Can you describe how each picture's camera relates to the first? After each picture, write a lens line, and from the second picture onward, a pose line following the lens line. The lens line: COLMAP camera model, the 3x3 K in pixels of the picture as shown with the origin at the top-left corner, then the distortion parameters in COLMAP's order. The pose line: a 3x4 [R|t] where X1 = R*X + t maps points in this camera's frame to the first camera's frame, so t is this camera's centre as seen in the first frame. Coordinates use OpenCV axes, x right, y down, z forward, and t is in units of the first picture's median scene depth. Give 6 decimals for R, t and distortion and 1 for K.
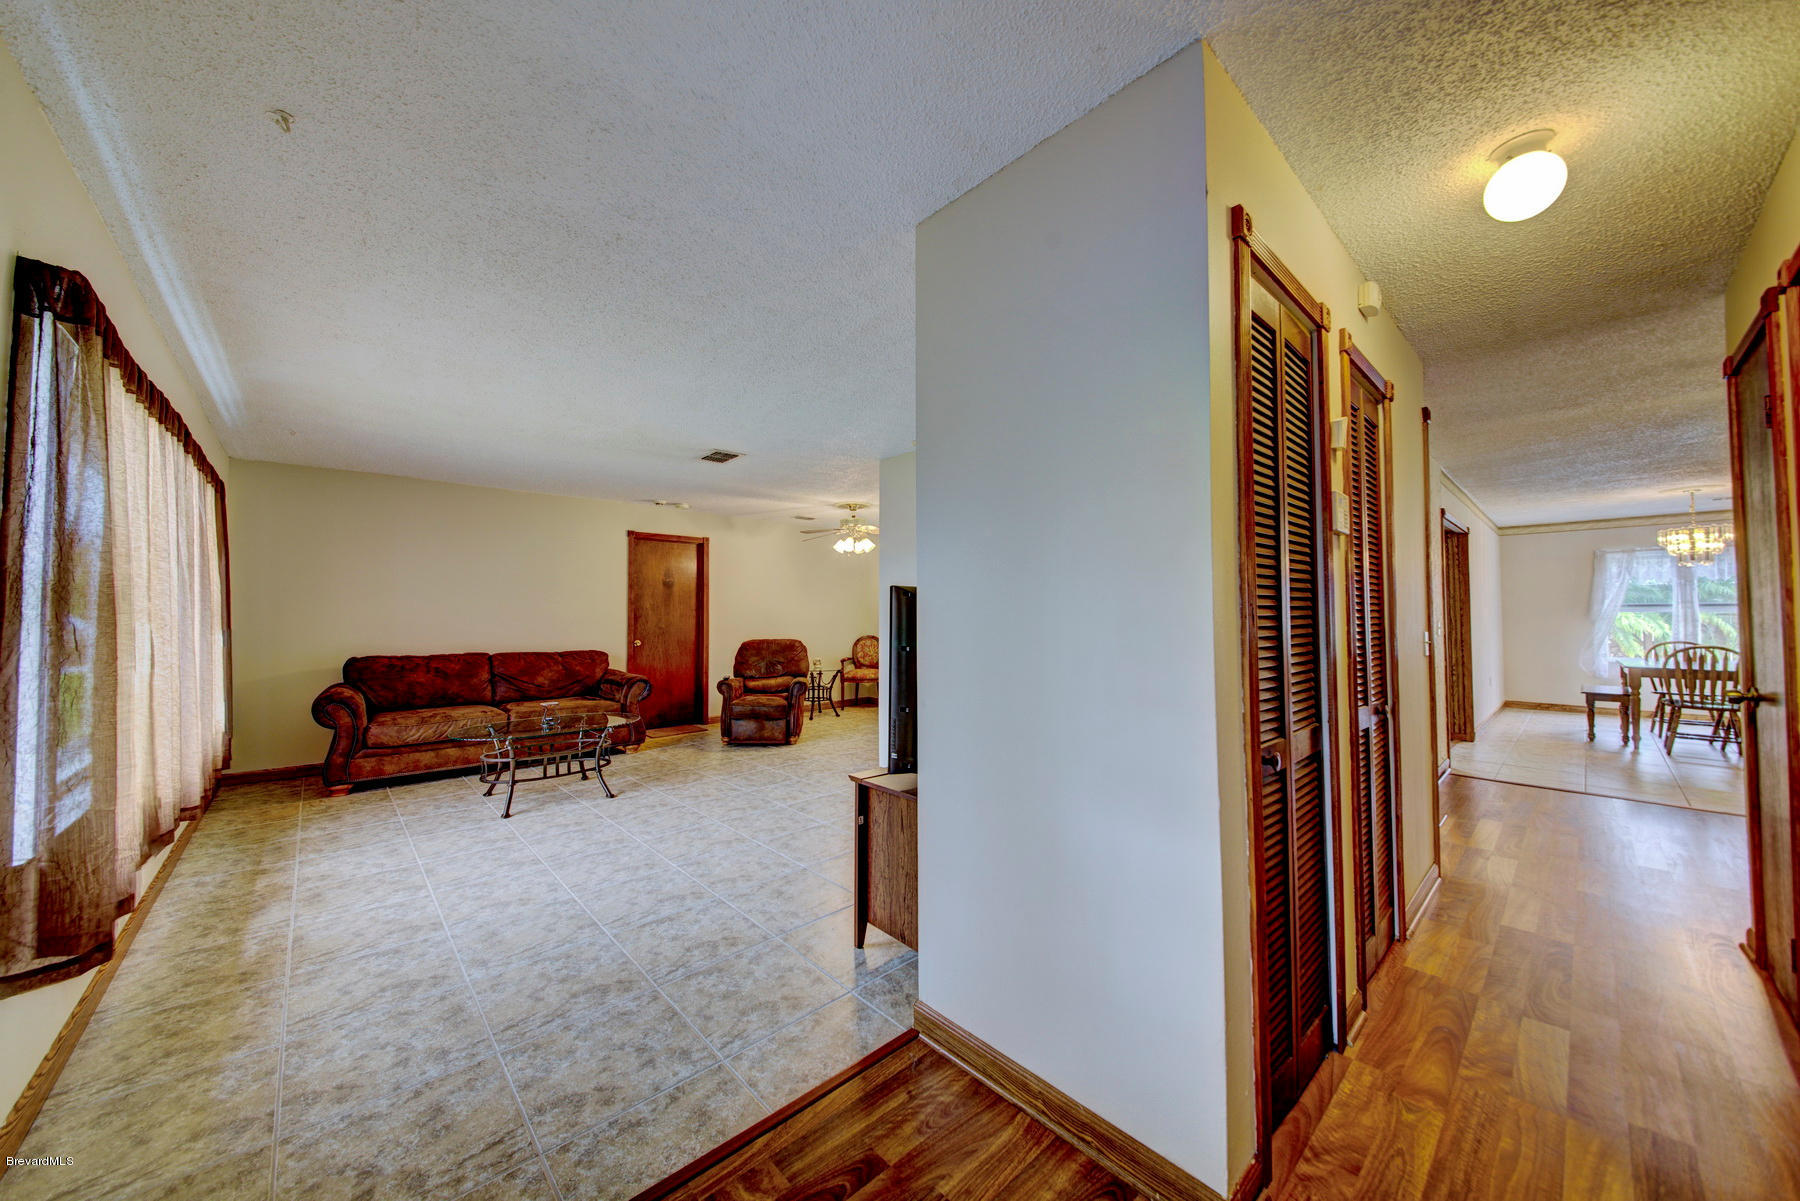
lens RADIAL K [[627.6, 0, 904.4], [0, 627.6, 595.3], [0, 0, 1]] dist [-0.013871, -0.001014]
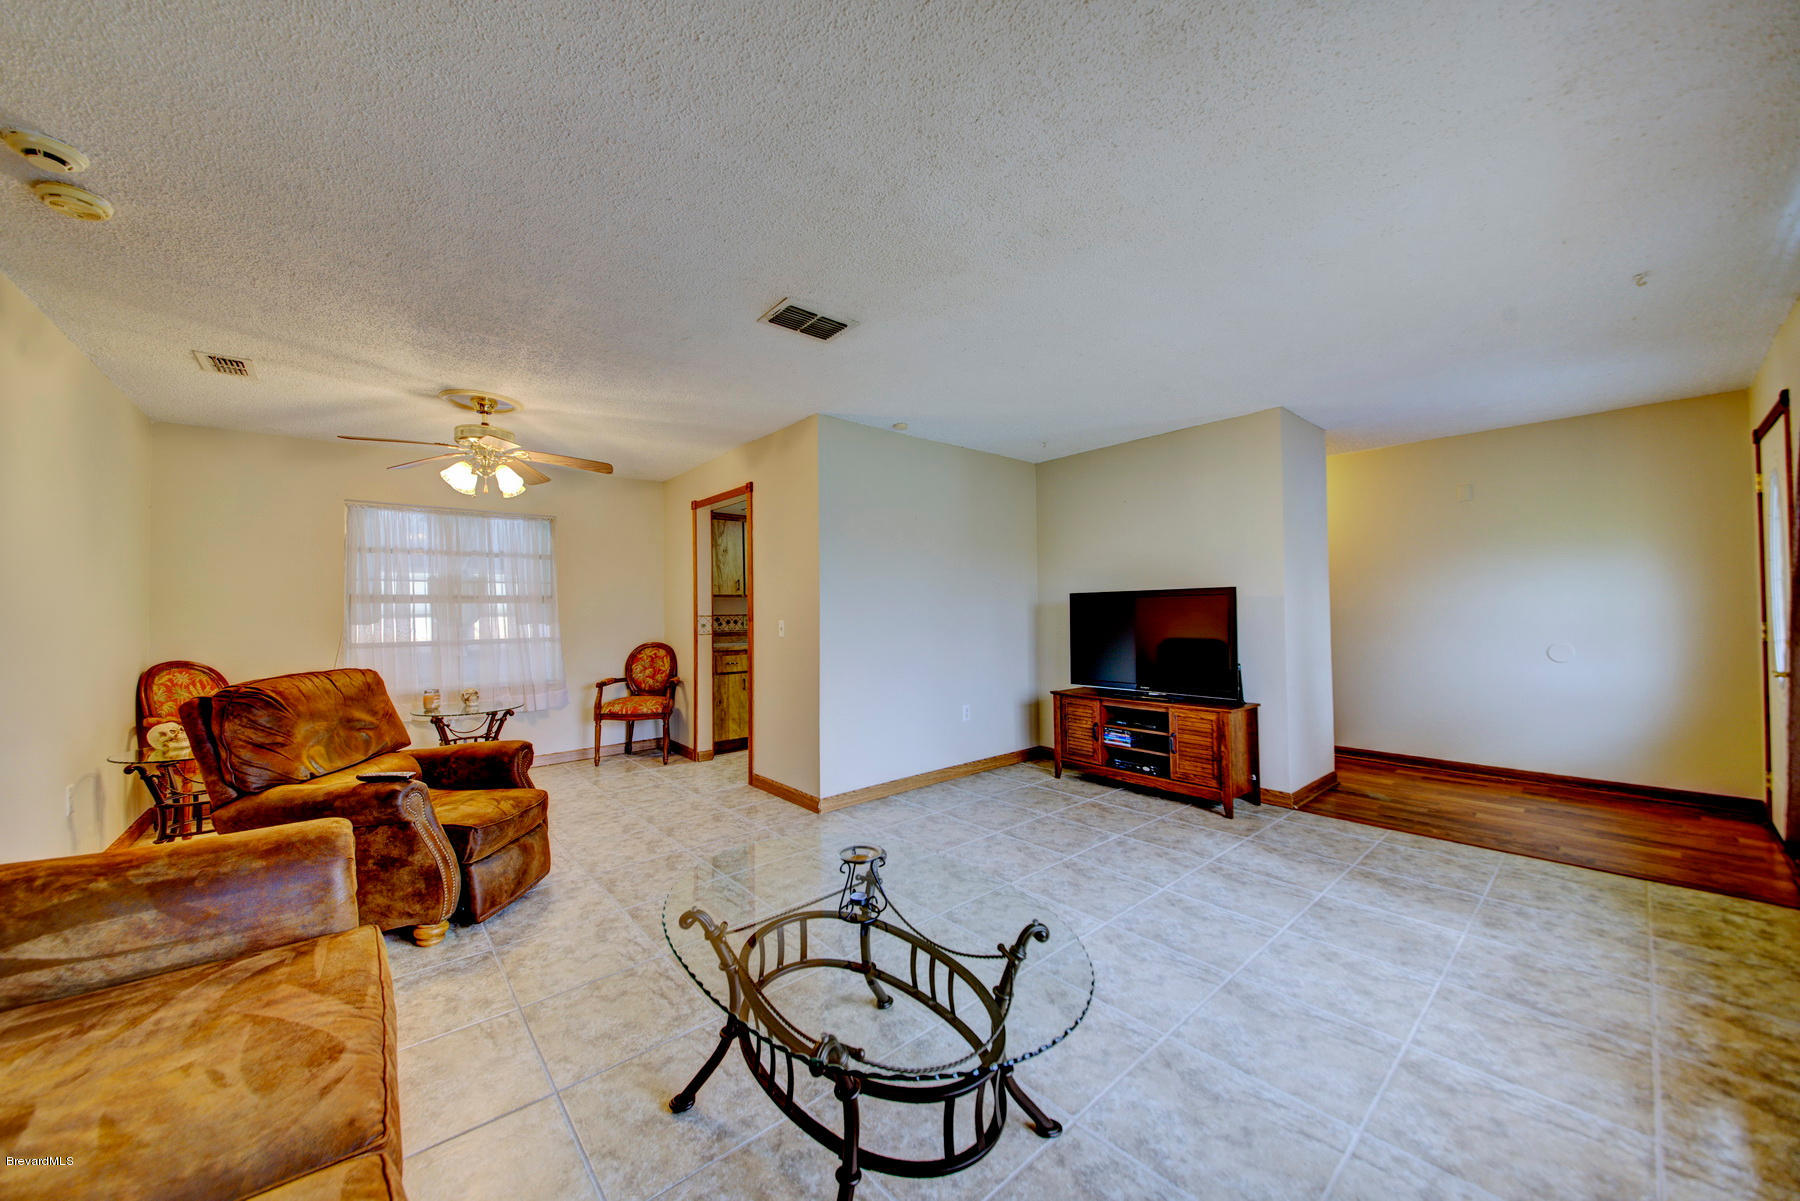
lens RADIAL K [[627.6, 0, 897.8], [0, 627.6, 591.6], [0, 0, 1]] dist [-0.013871, -0.001014]
pose [[0.056486, 0.031570, 0.997904, -1.449527], [-0.022969, 0.999277, -0.030313, 0.062042], [-0.998139, -0.021208, 0.057170, 1.515891]]
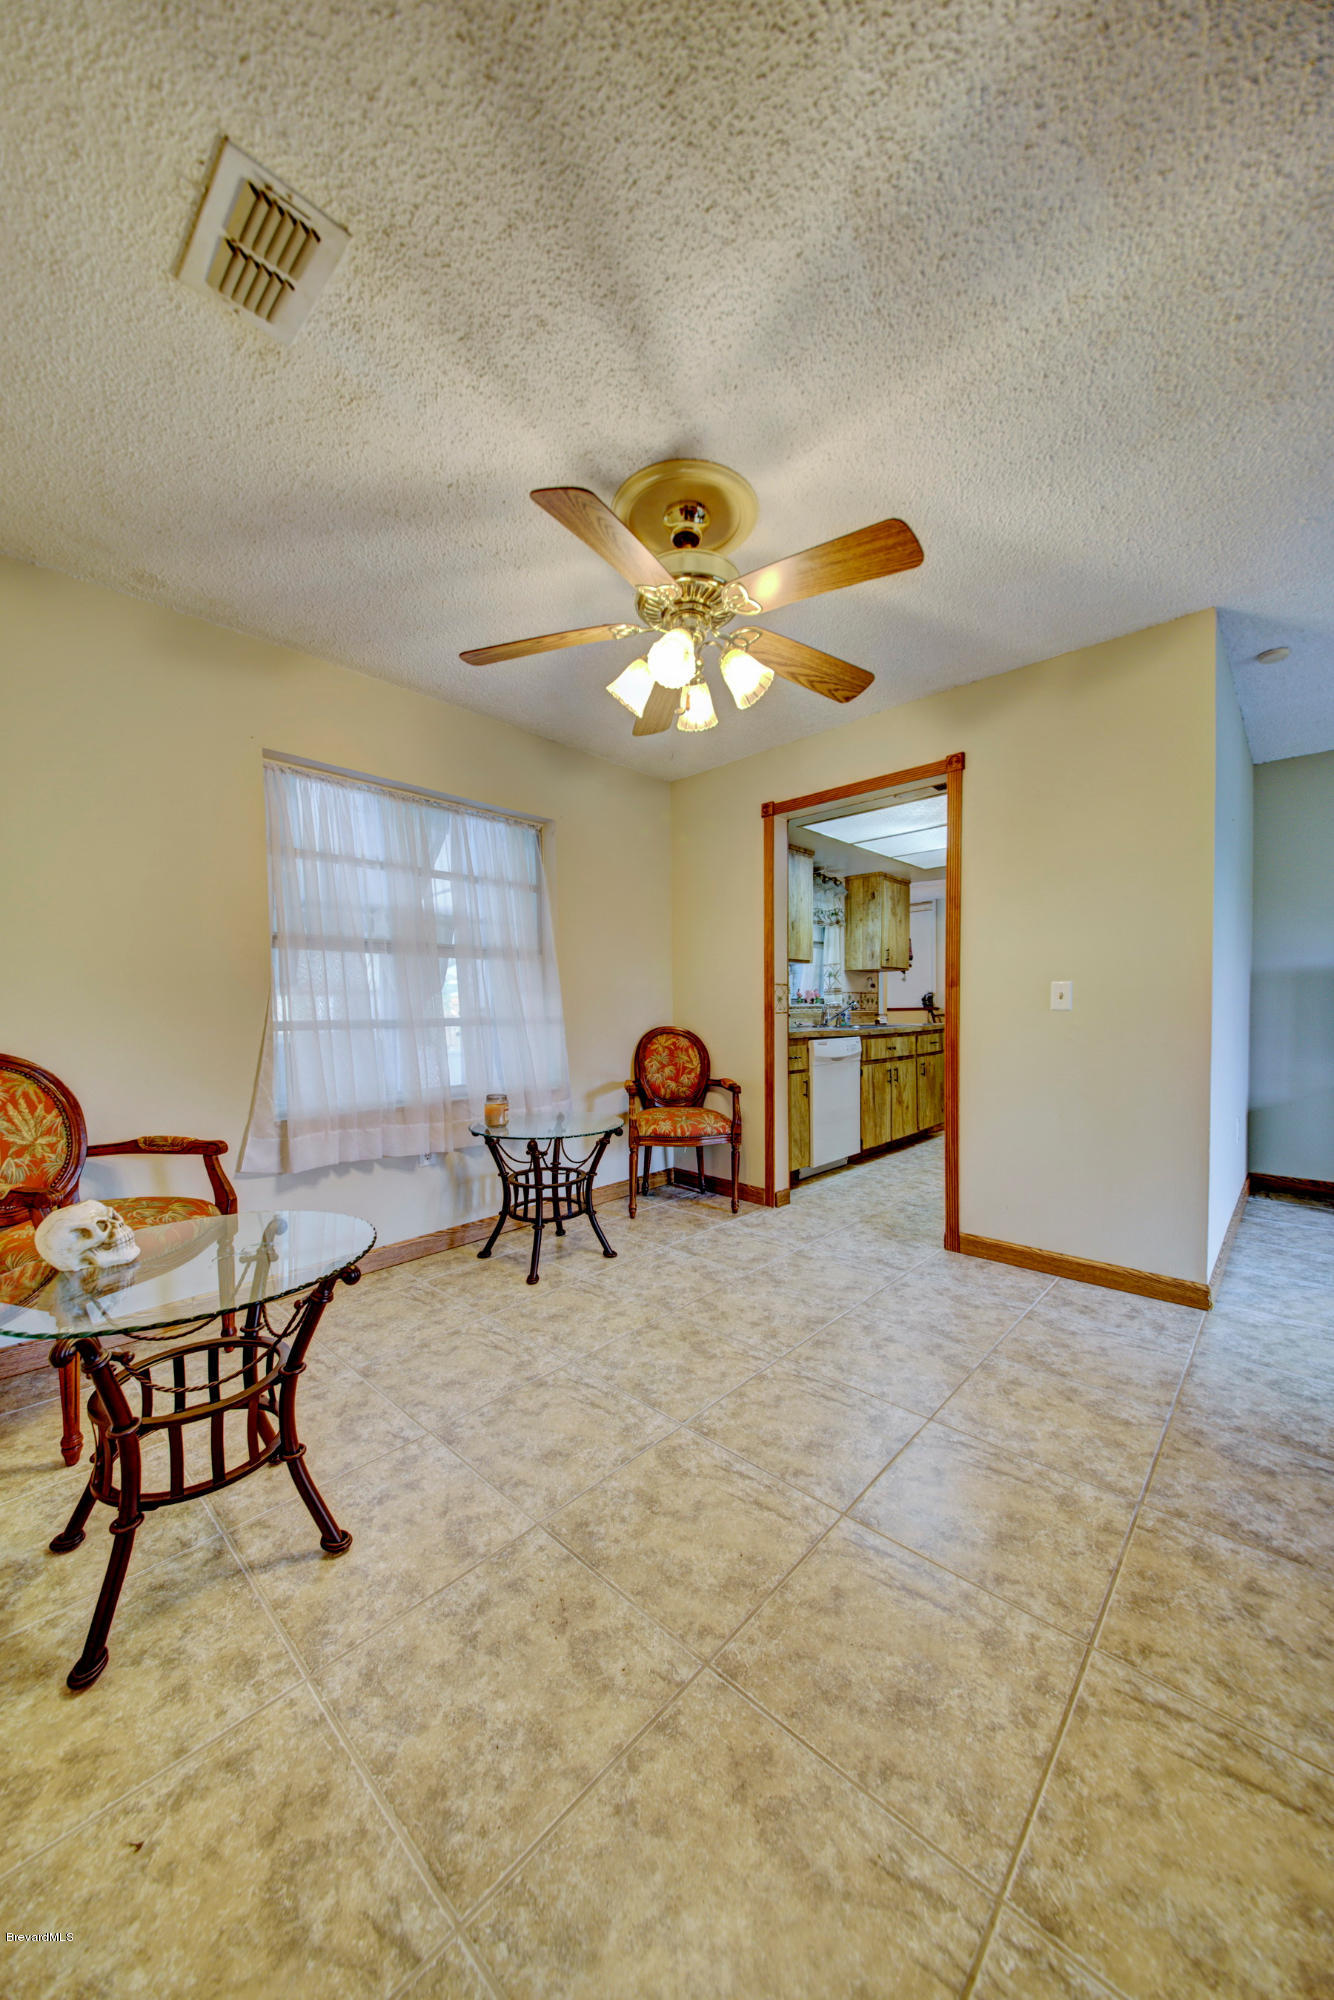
lens RADIAL K [[697.4, 0, 647.8], [0, 697.4, 1025.9], [0, 0, 1]] dist [-0.013871, -0.001014]
pose [[-0.037918, -0.028932, 0.998862, -0.918889], [-0.026096, 0.999269, 0.027954, 0.143716], [-0.998940, -0.025006, -0.038646, 2.514057]]
